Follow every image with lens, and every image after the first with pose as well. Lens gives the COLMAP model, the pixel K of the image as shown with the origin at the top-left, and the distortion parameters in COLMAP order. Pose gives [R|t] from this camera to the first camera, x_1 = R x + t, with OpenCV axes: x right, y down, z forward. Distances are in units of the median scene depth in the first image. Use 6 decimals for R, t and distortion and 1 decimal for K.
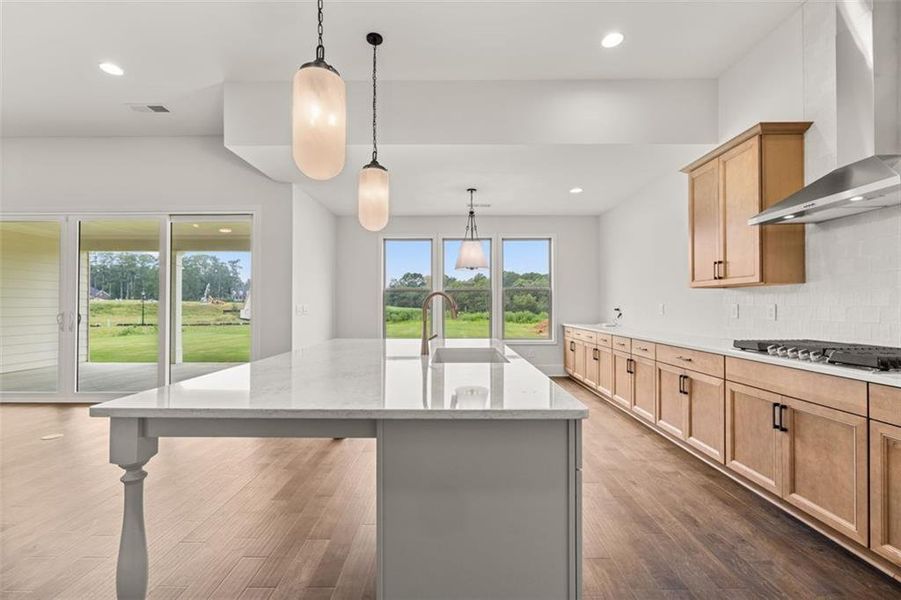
lens RADIAL K [[390.1, 0, 448.7], [0, 390.1, 299.5], [0, 0, 1]] dist [-0.002281, 0.001242]
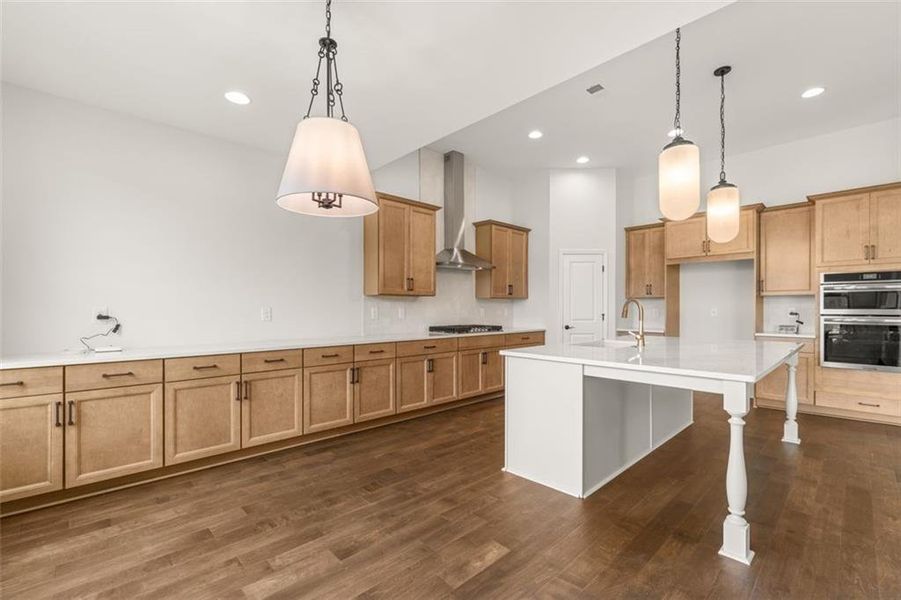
lens RADIAL K [[390.1, 0, 436.2], [0, 390.1, 309.8], [0, 0, 1]] dist [-0.002281, 0.001242]
pose [[-0.687085, 0.011702, 0.726482, -0.026077], [-0.003048, 0.999815, -0.018988, 0.002708], [-0.726570, -0.015261, -0.686923, 0.118199]]
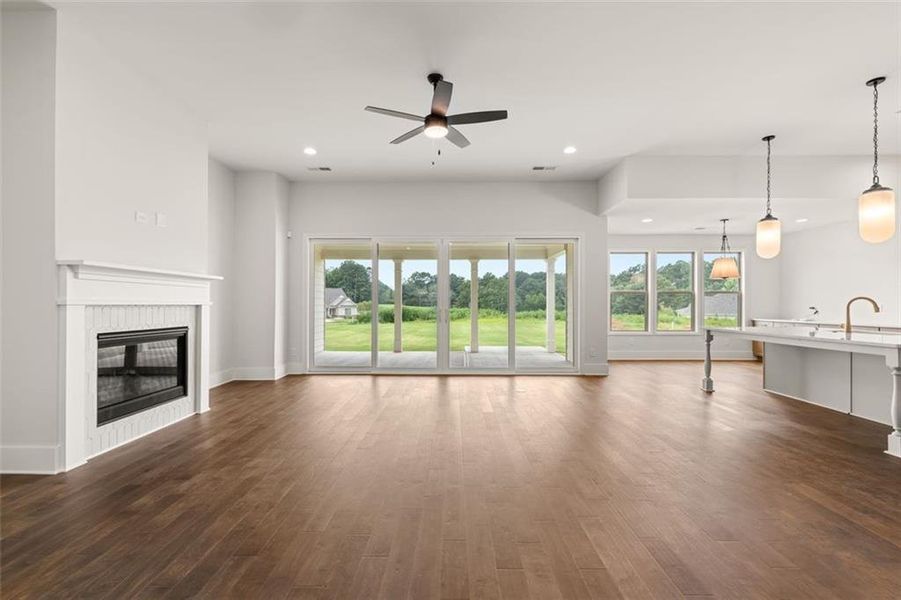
lens RADIAL K [[390.1, 0, 450.6], [0, 390.1, 301.9], [0, 0, 1]] dist [-0.002281, 0.001242]
pose [[0.999998, 0.002002, -0.000725, -0.090443], [-0.001995, 0.999959, 0.008831, -0.000503], [0.000742, -0.008829, 0.999961, -0.036513]]
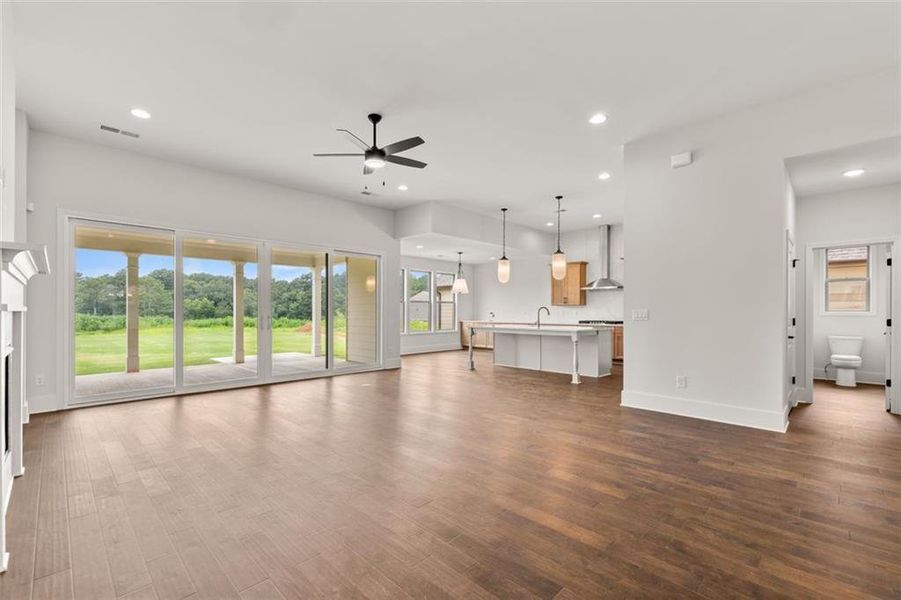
lens RADIAL K [[390.1, 0, 448.1], [0, 390.1, 311.9], [0, 0, 1]] dist [-0.002281, 0.001242]
pose [[0.697821, 0.000502, 0.716272, -0.141785], [-0.013177, 0.999840, 0.012137, -0.000427], [-0.716151, -0.017908, 0.697715, -0.034608]]
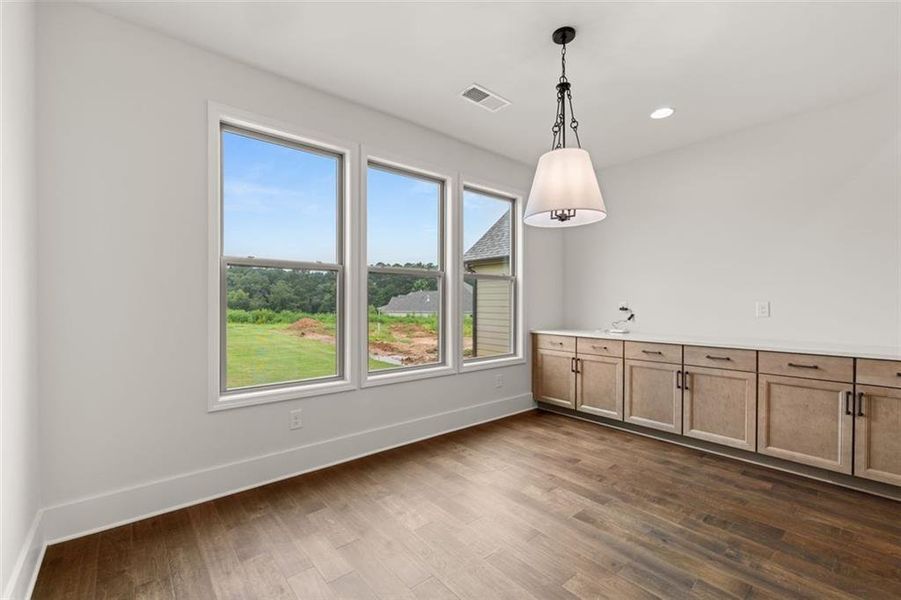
lens RADIAL K [[390.1, 0, 450.2], [0, 390.1, 307.2], [0, 0, 1]] dist [-0.002281, 0.001242]
pose [[0.757821, -0.006487, 0.652431, -0.032090], [-0.011082, 0.999678, 0.022811, 0.001086], [-0.652369, -0.024517, 0.757505, 0.075896]]
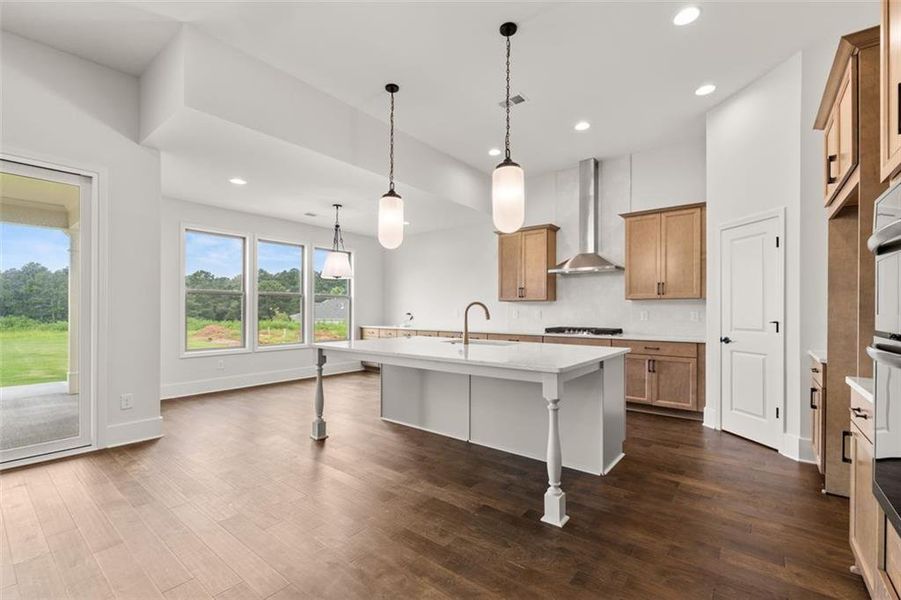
lens RADIAL K [[390.1, 0, 448.8], [0, 390.1, 312.5], [0, 0, 1]] dist [-0.002281, 0.001242]
pose [[0.614958, -0.001649, 0.788558, -0.062152], [-0.015012, 0.999792, 0.013798, 0.000055], [-0.788417, -0.020323, 0.614805, 0.007269]]
